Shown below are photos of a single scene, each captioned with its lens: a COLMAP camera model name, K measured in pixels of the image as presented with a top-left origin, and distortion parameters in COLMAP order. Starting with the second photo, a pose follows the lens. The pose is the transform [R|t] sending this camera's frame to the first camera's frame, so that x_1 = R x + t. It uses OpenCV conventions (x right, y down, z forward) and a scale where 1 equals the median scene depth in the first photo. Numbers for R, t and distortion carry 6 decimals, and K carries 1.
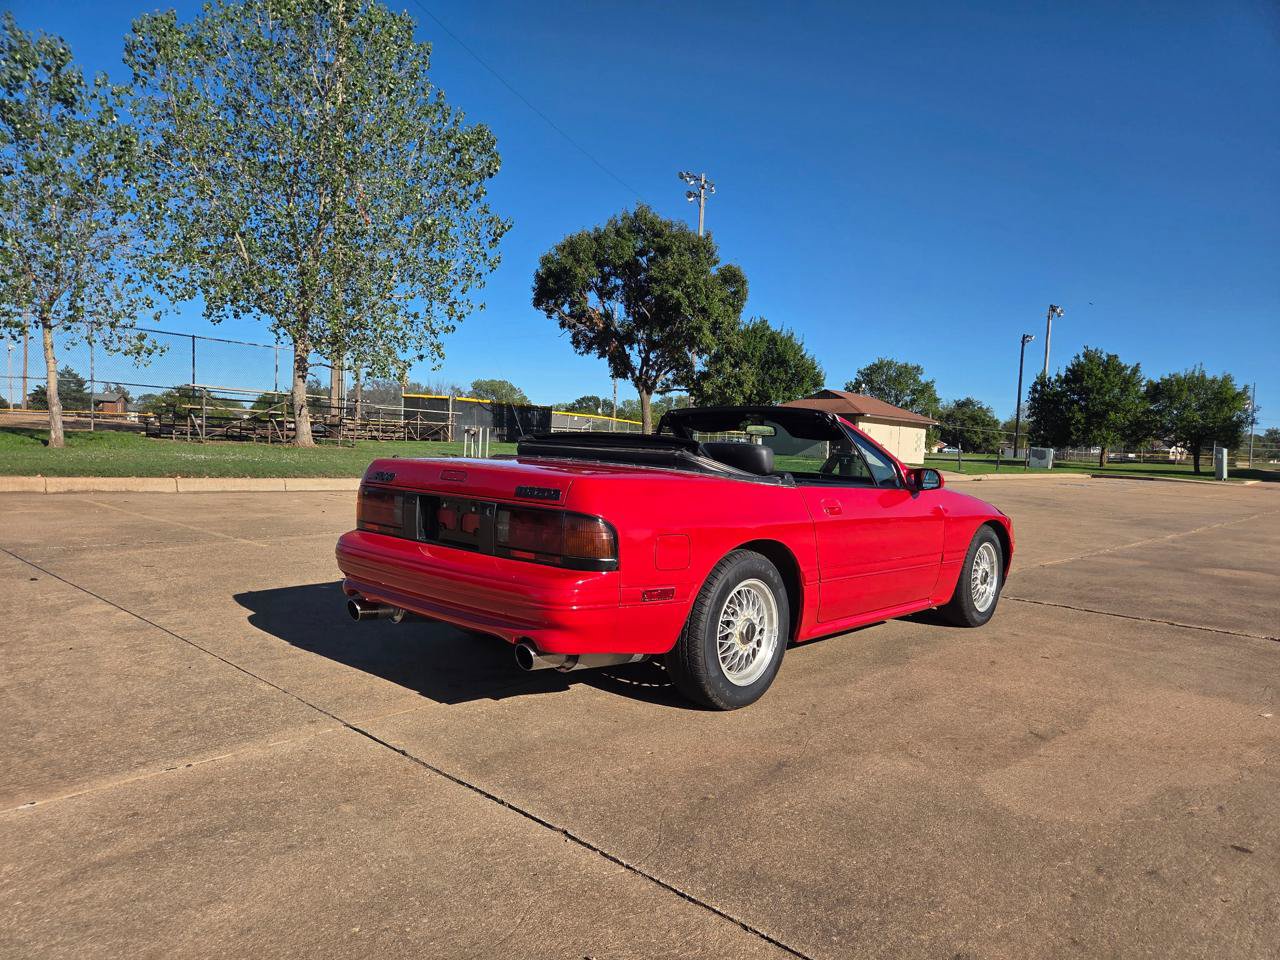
lens RADIAL K [[865.9, 0, 649.7], [0, 865.9, 492.5], [0, 0, 1]] dist [0.063758, -0.061754]
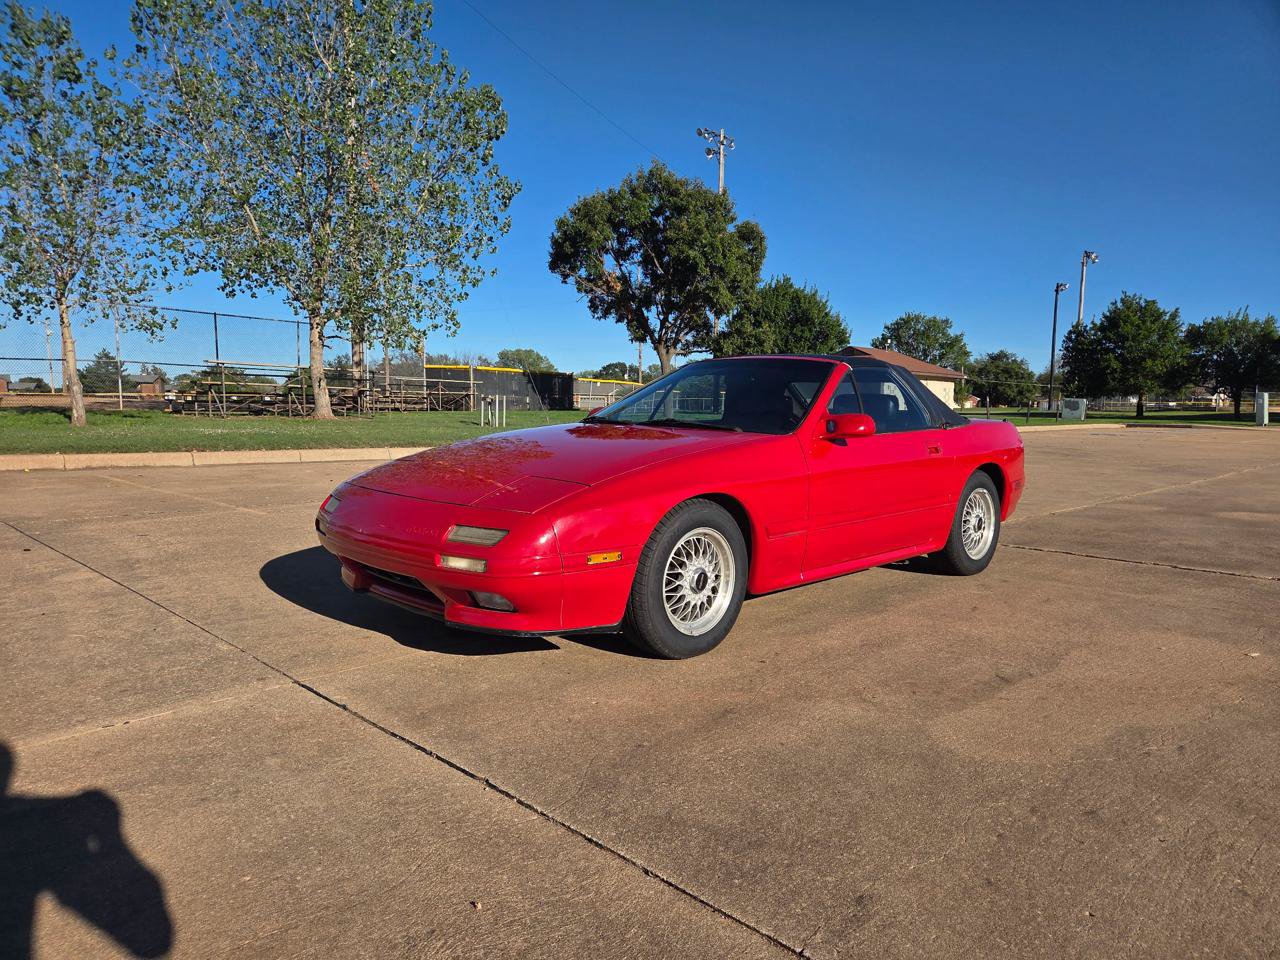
lens RADIAL K [[862.6, 0, 647.7], [0, 862.6, 493.8], [0, 0, 1]] dist [0.070949, -0.070876]
pose [[0.998862, -0.027670, -0.038851, 0.014855], [0.029256, 0.998736, 0.040868, 0.003443], [0.037671, -0.041958, 0.998409, 0.004590]]
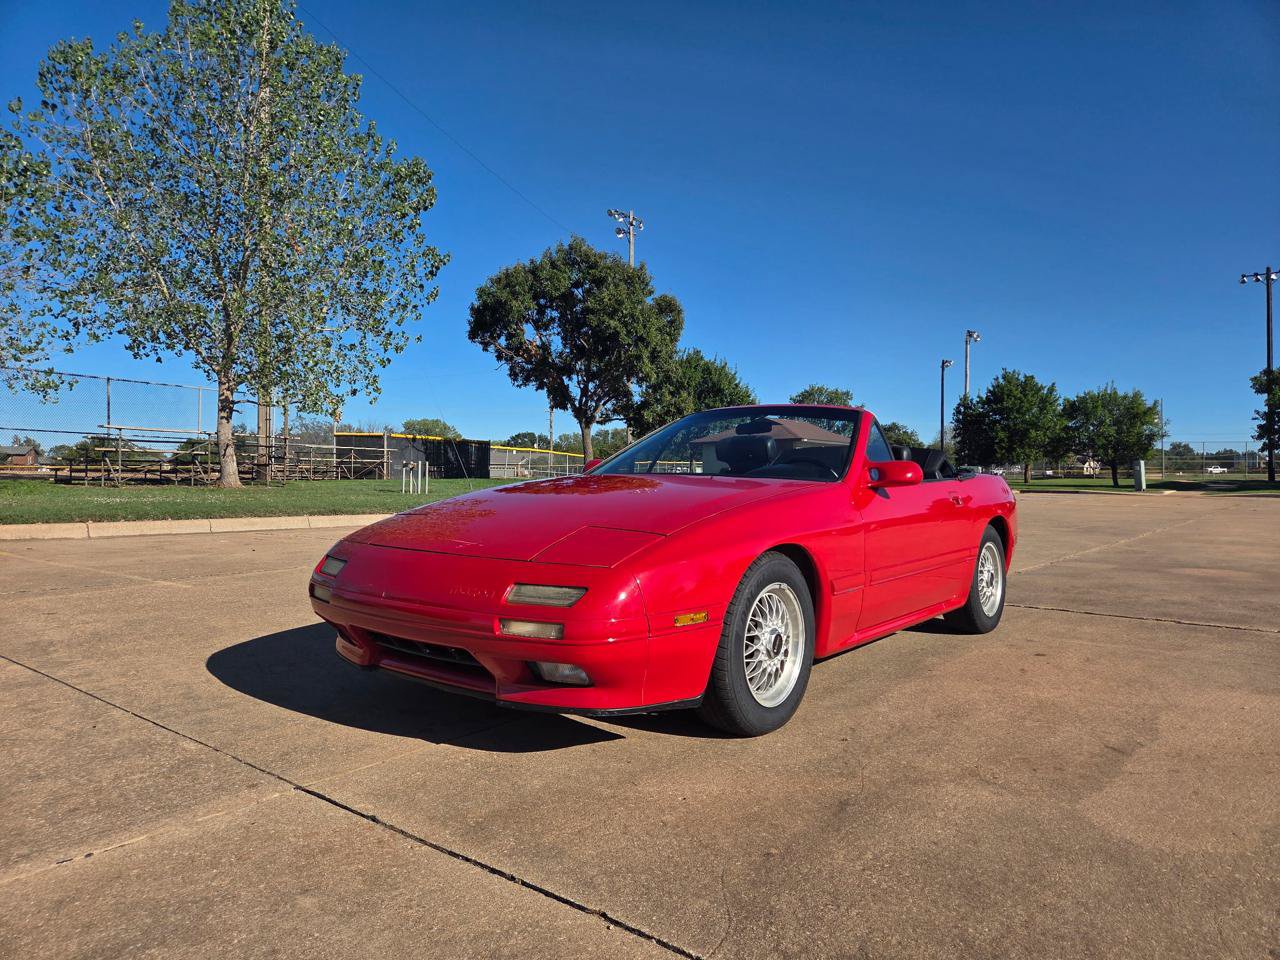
lens RADIAL K [[860.3, 0, 649.1], [0, 860.3, 474.0], [0, 0, 1]] dist [0.067681, -0.059678]
pose [[0.996663, -0.036260, 0.073125, -0.011172], [0.040579, 0.997464, -0.058476, 0.006048], [-0.070819, 0.061248, 0.995607, 0.025068]]
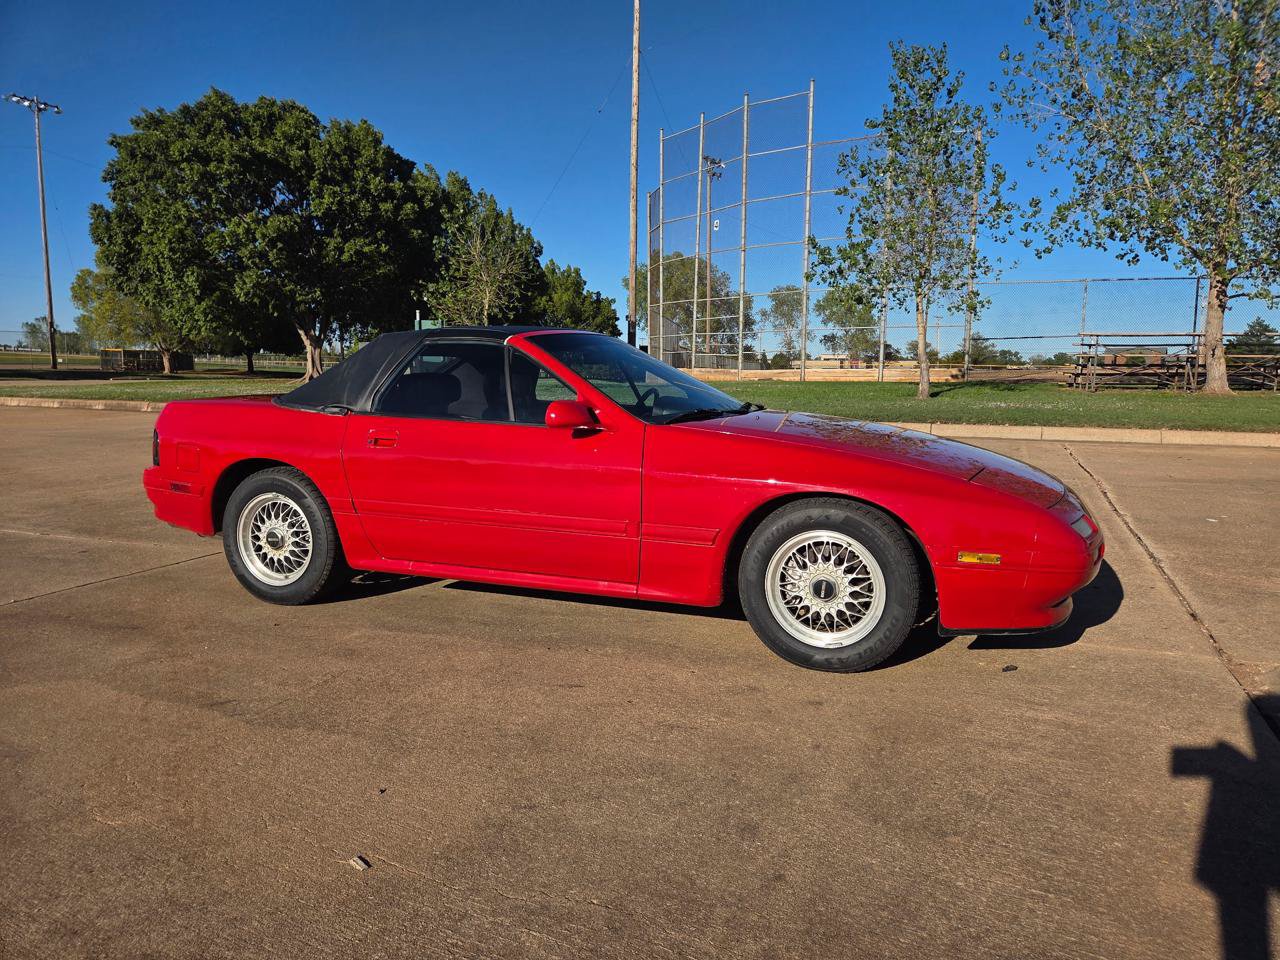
lens RADIAL K [[857.1, 0, 644.0], [0, 857.1, 474.2], [0, 0, 1]] dist [0.062996, -0.063599]
pose [[0.335096, 0.071989, -0.939430, 0.220094], [-0.041752, 0.997232, 0.061526, -0.002761], [0.941258, 0.018606, 0.337174, 0.177041]]
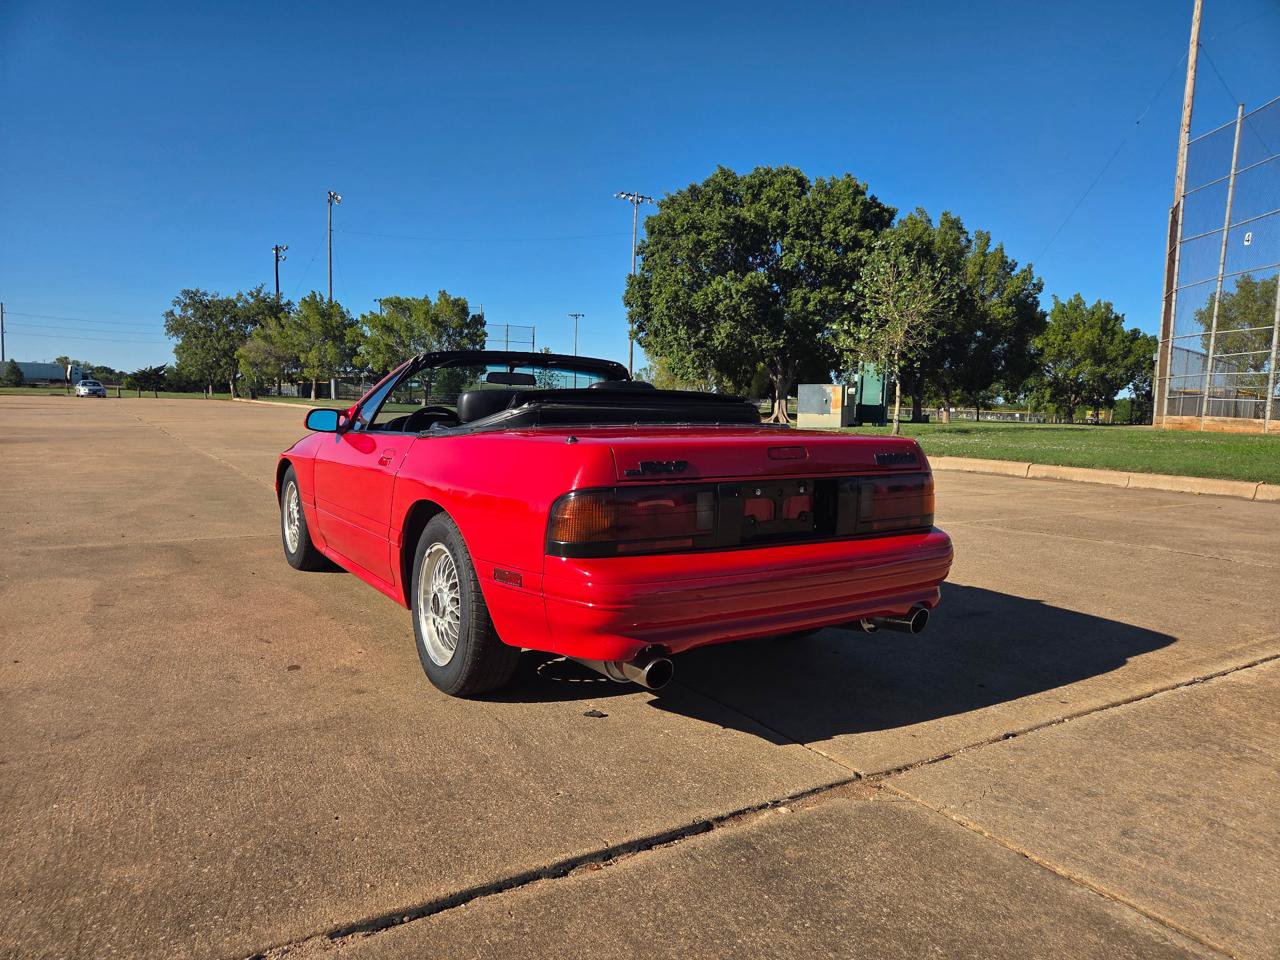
lens RADIAL K [[850.5, 0, 623.5], [0, 850.5, 483.5], [0, 0, 1]] dist [0.065464, -0.058753]
pose [[-0.280805, 0.035309, -0.959115, 0.227947], [-0.093192, 0.993598, 0.063863, -0.007302], [0.955230, 0.107315, -0.275717, 0.327073]]
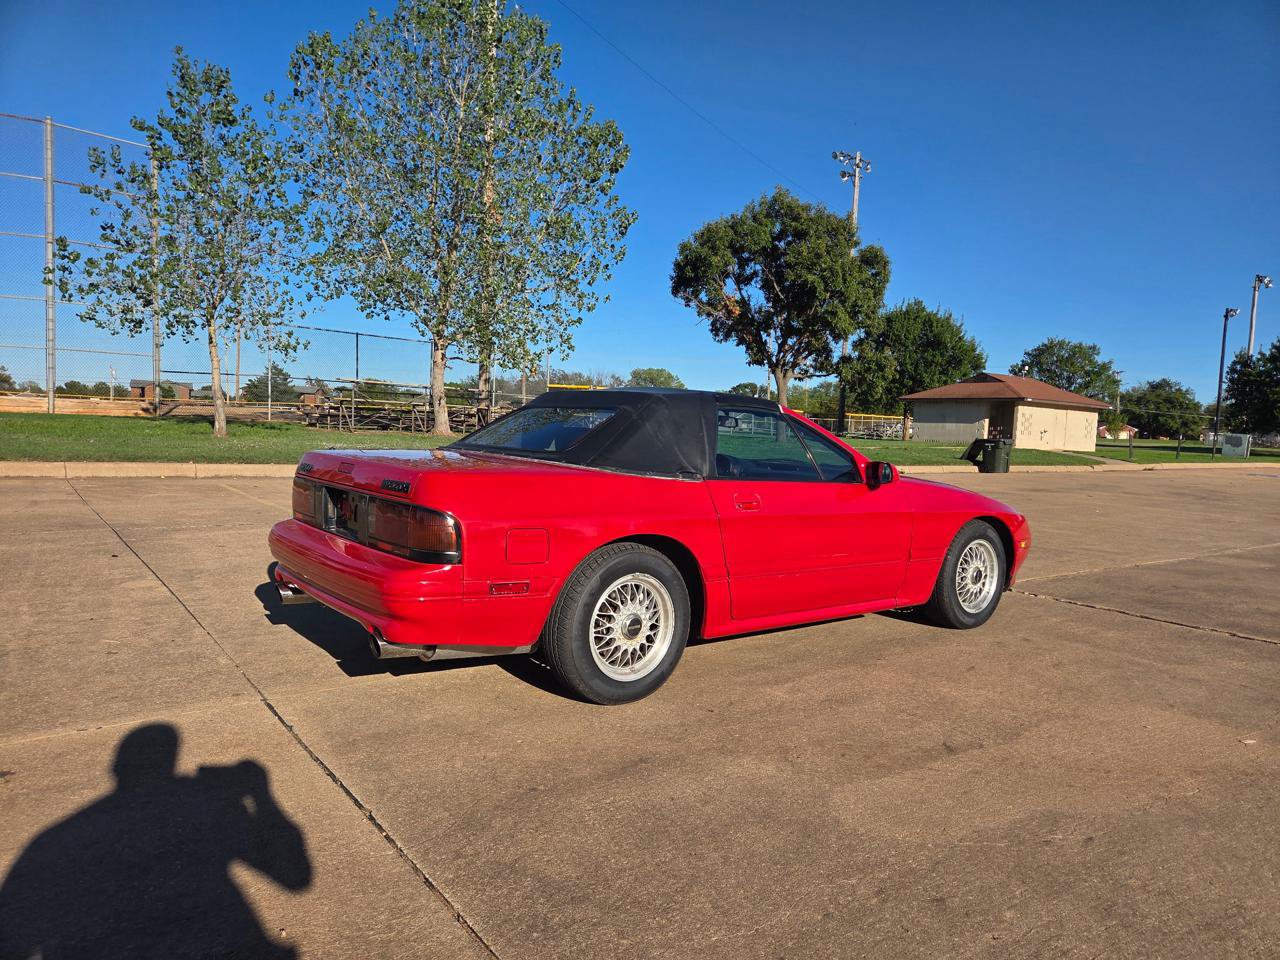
lens RADIAL K [[863.4, 0, 656.6], [0, 863.4, 486.7], [0, 0, 1]] dist [0.070284, -0.069070]
pose [[0.984258, 0.009034, -0.176507, 0.047763], [-0.007489, 0.999928, 0.009421, -0.001658], [0.176579, -0.007950, 0.984254, 0.003438]]
